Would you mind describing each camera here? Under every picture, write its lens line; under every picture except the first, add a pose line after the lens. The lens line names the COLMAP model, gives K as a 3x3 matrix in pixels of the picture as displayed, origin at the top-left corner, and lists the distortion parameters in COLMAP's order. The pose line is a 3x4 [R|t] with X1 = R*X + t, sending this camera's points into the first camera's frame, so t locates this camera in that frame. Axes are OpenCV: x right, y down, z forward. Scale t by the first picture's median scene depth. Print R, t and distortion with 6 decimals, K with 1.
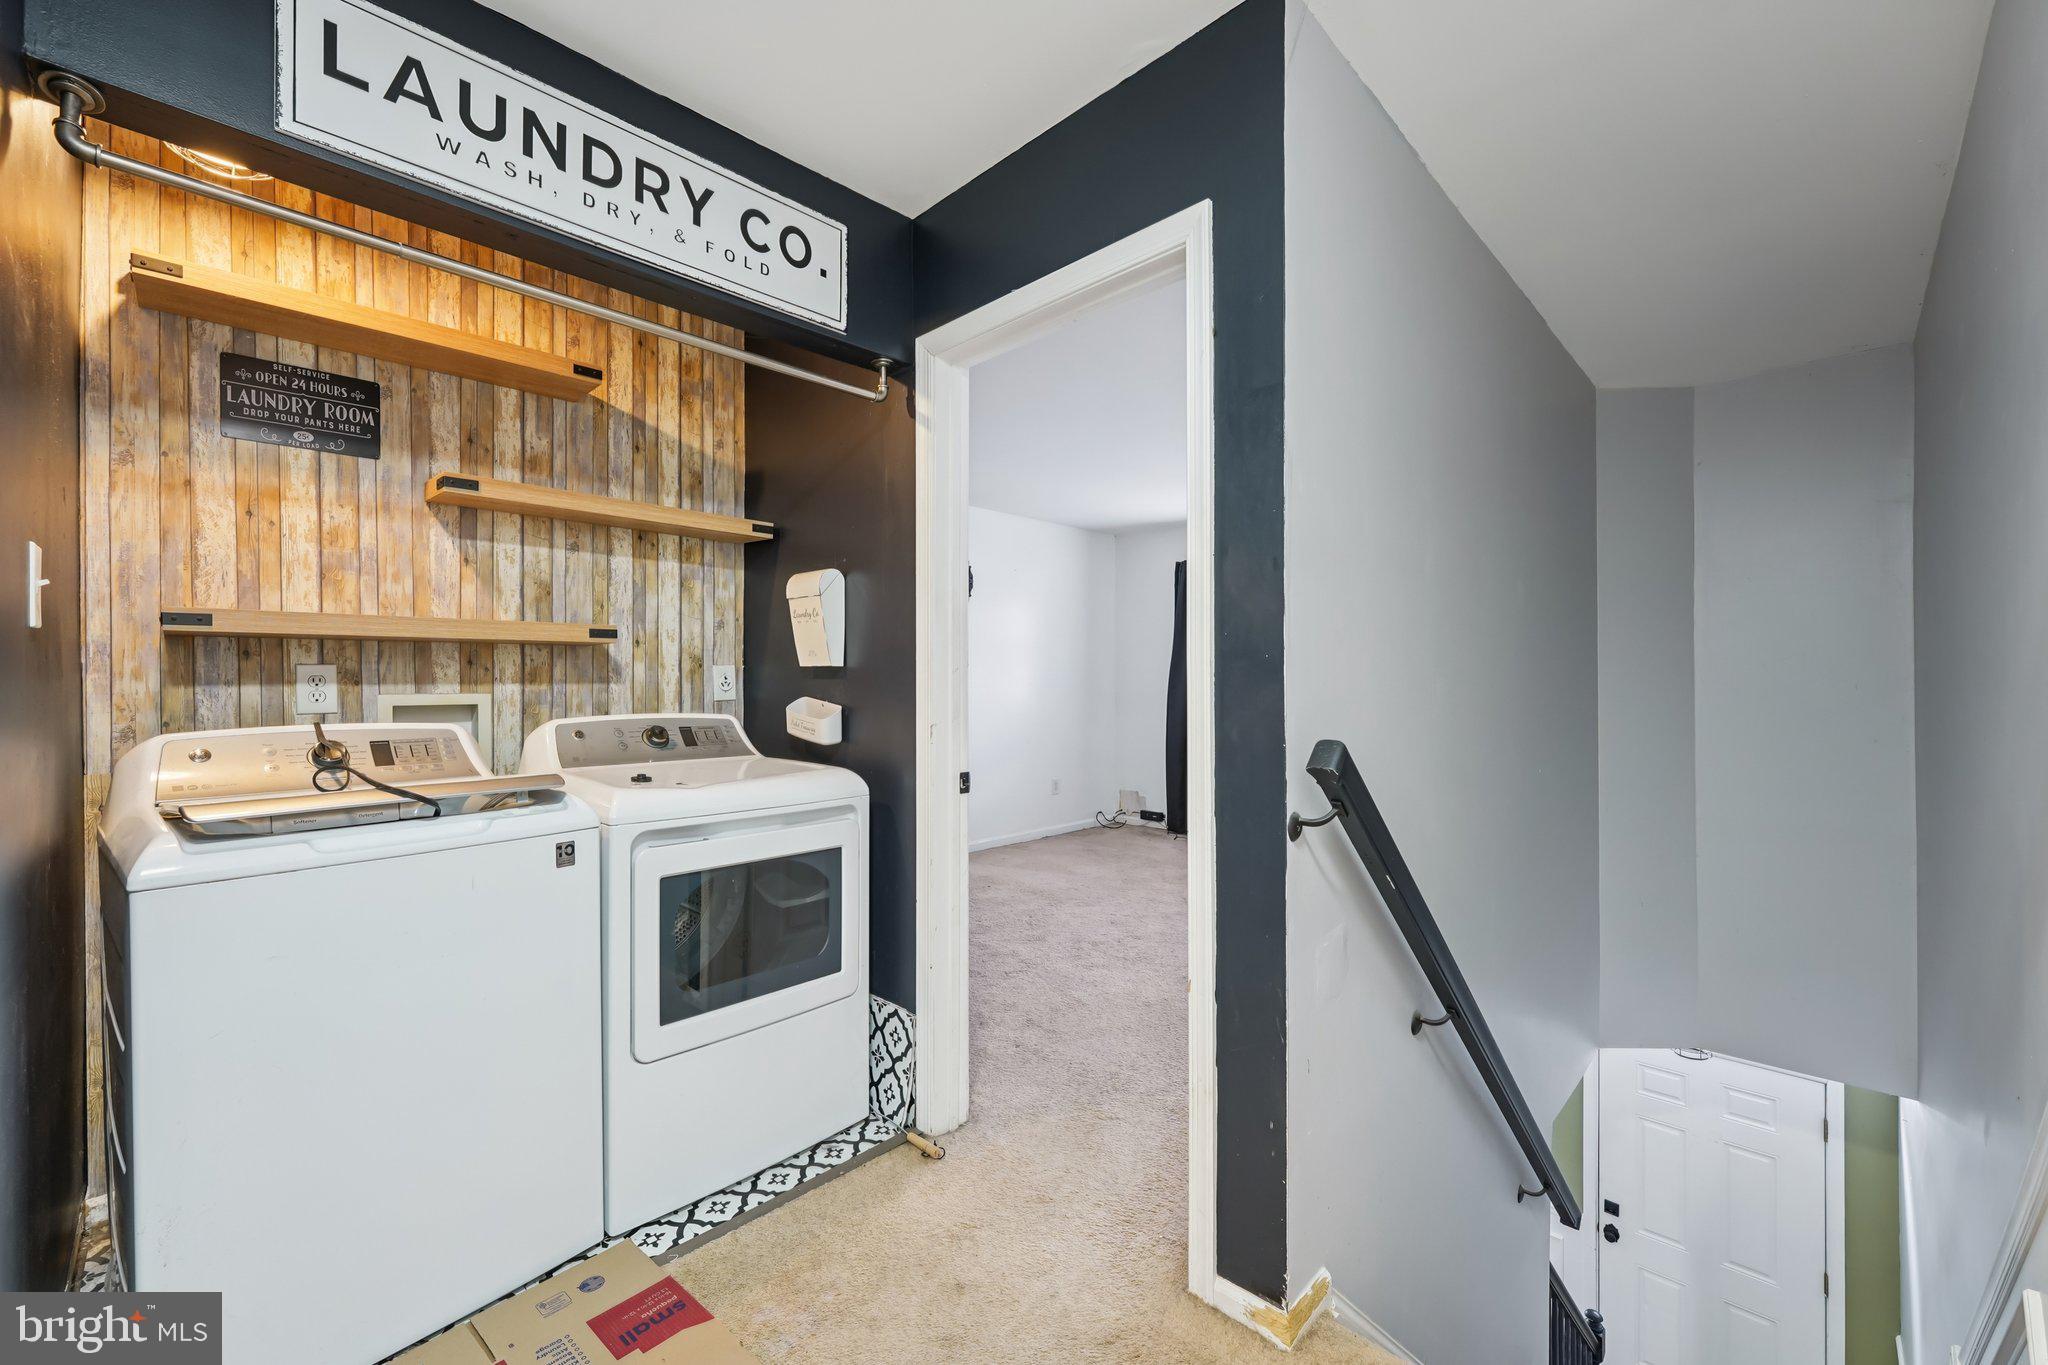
lens RADIAL K [[826.1, 0, 1026.1], [0, 826.1, 685.3], [0, 0, 1]] dist [0.000001, 0.000003]
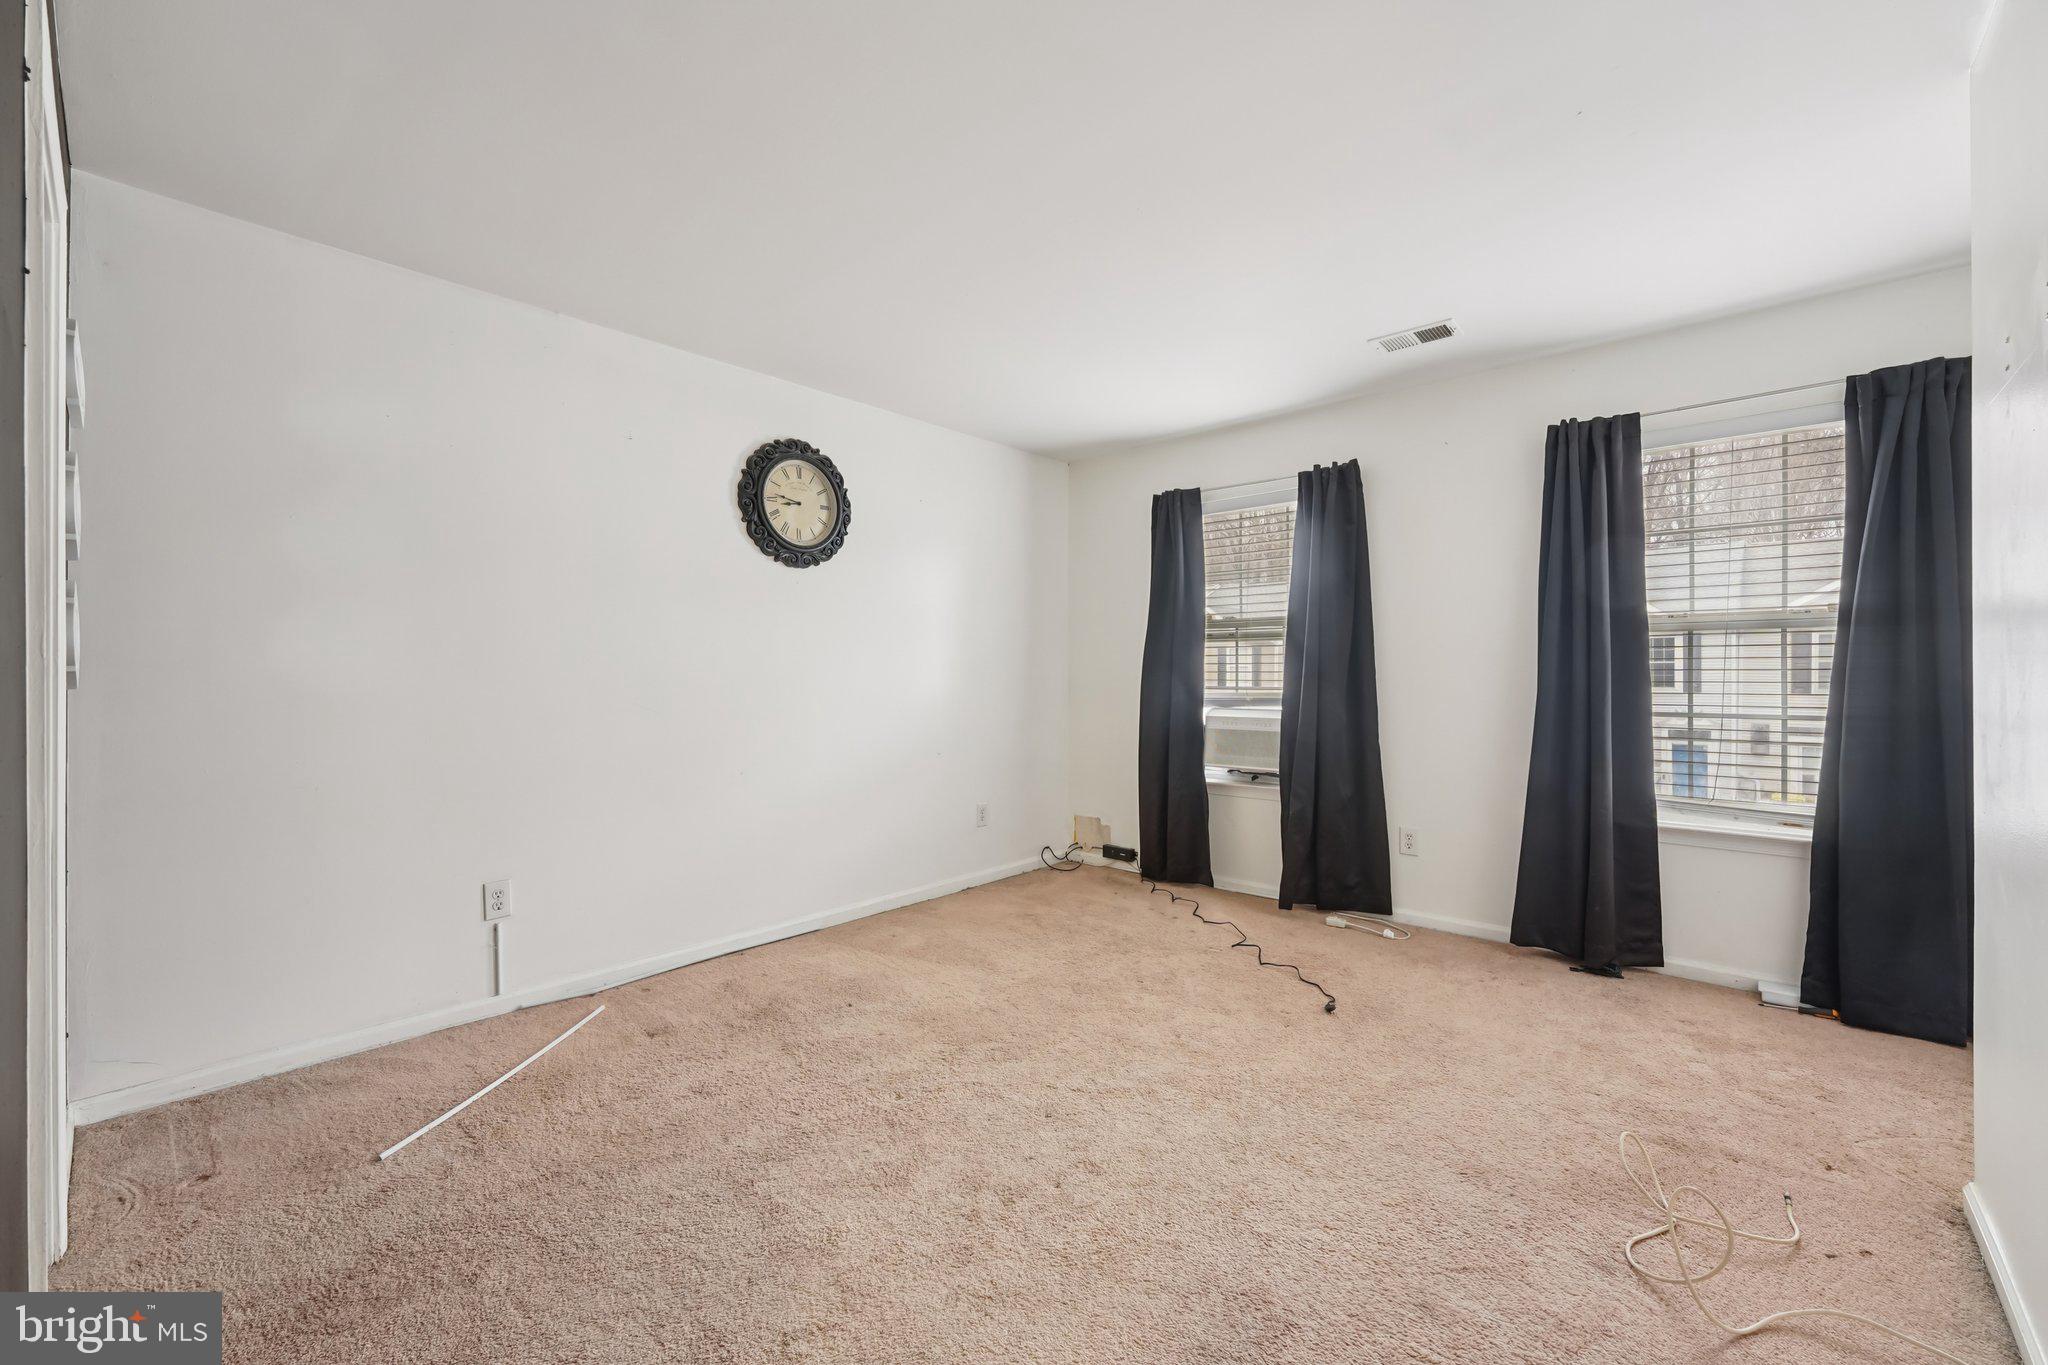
lens RADIAL K [[826.1, 0, 1021.4], [0, 826.1, 676.6], [0, 0, 1]] dist [0.000001, 0.000003]
pose [[0.999281, 0.001502, 0.037872, 0.045260], [-0.001657, 0.999990, 0.004045, 0.003000], [-0.037865, -0.004105, 0.999274, 0.322255]]
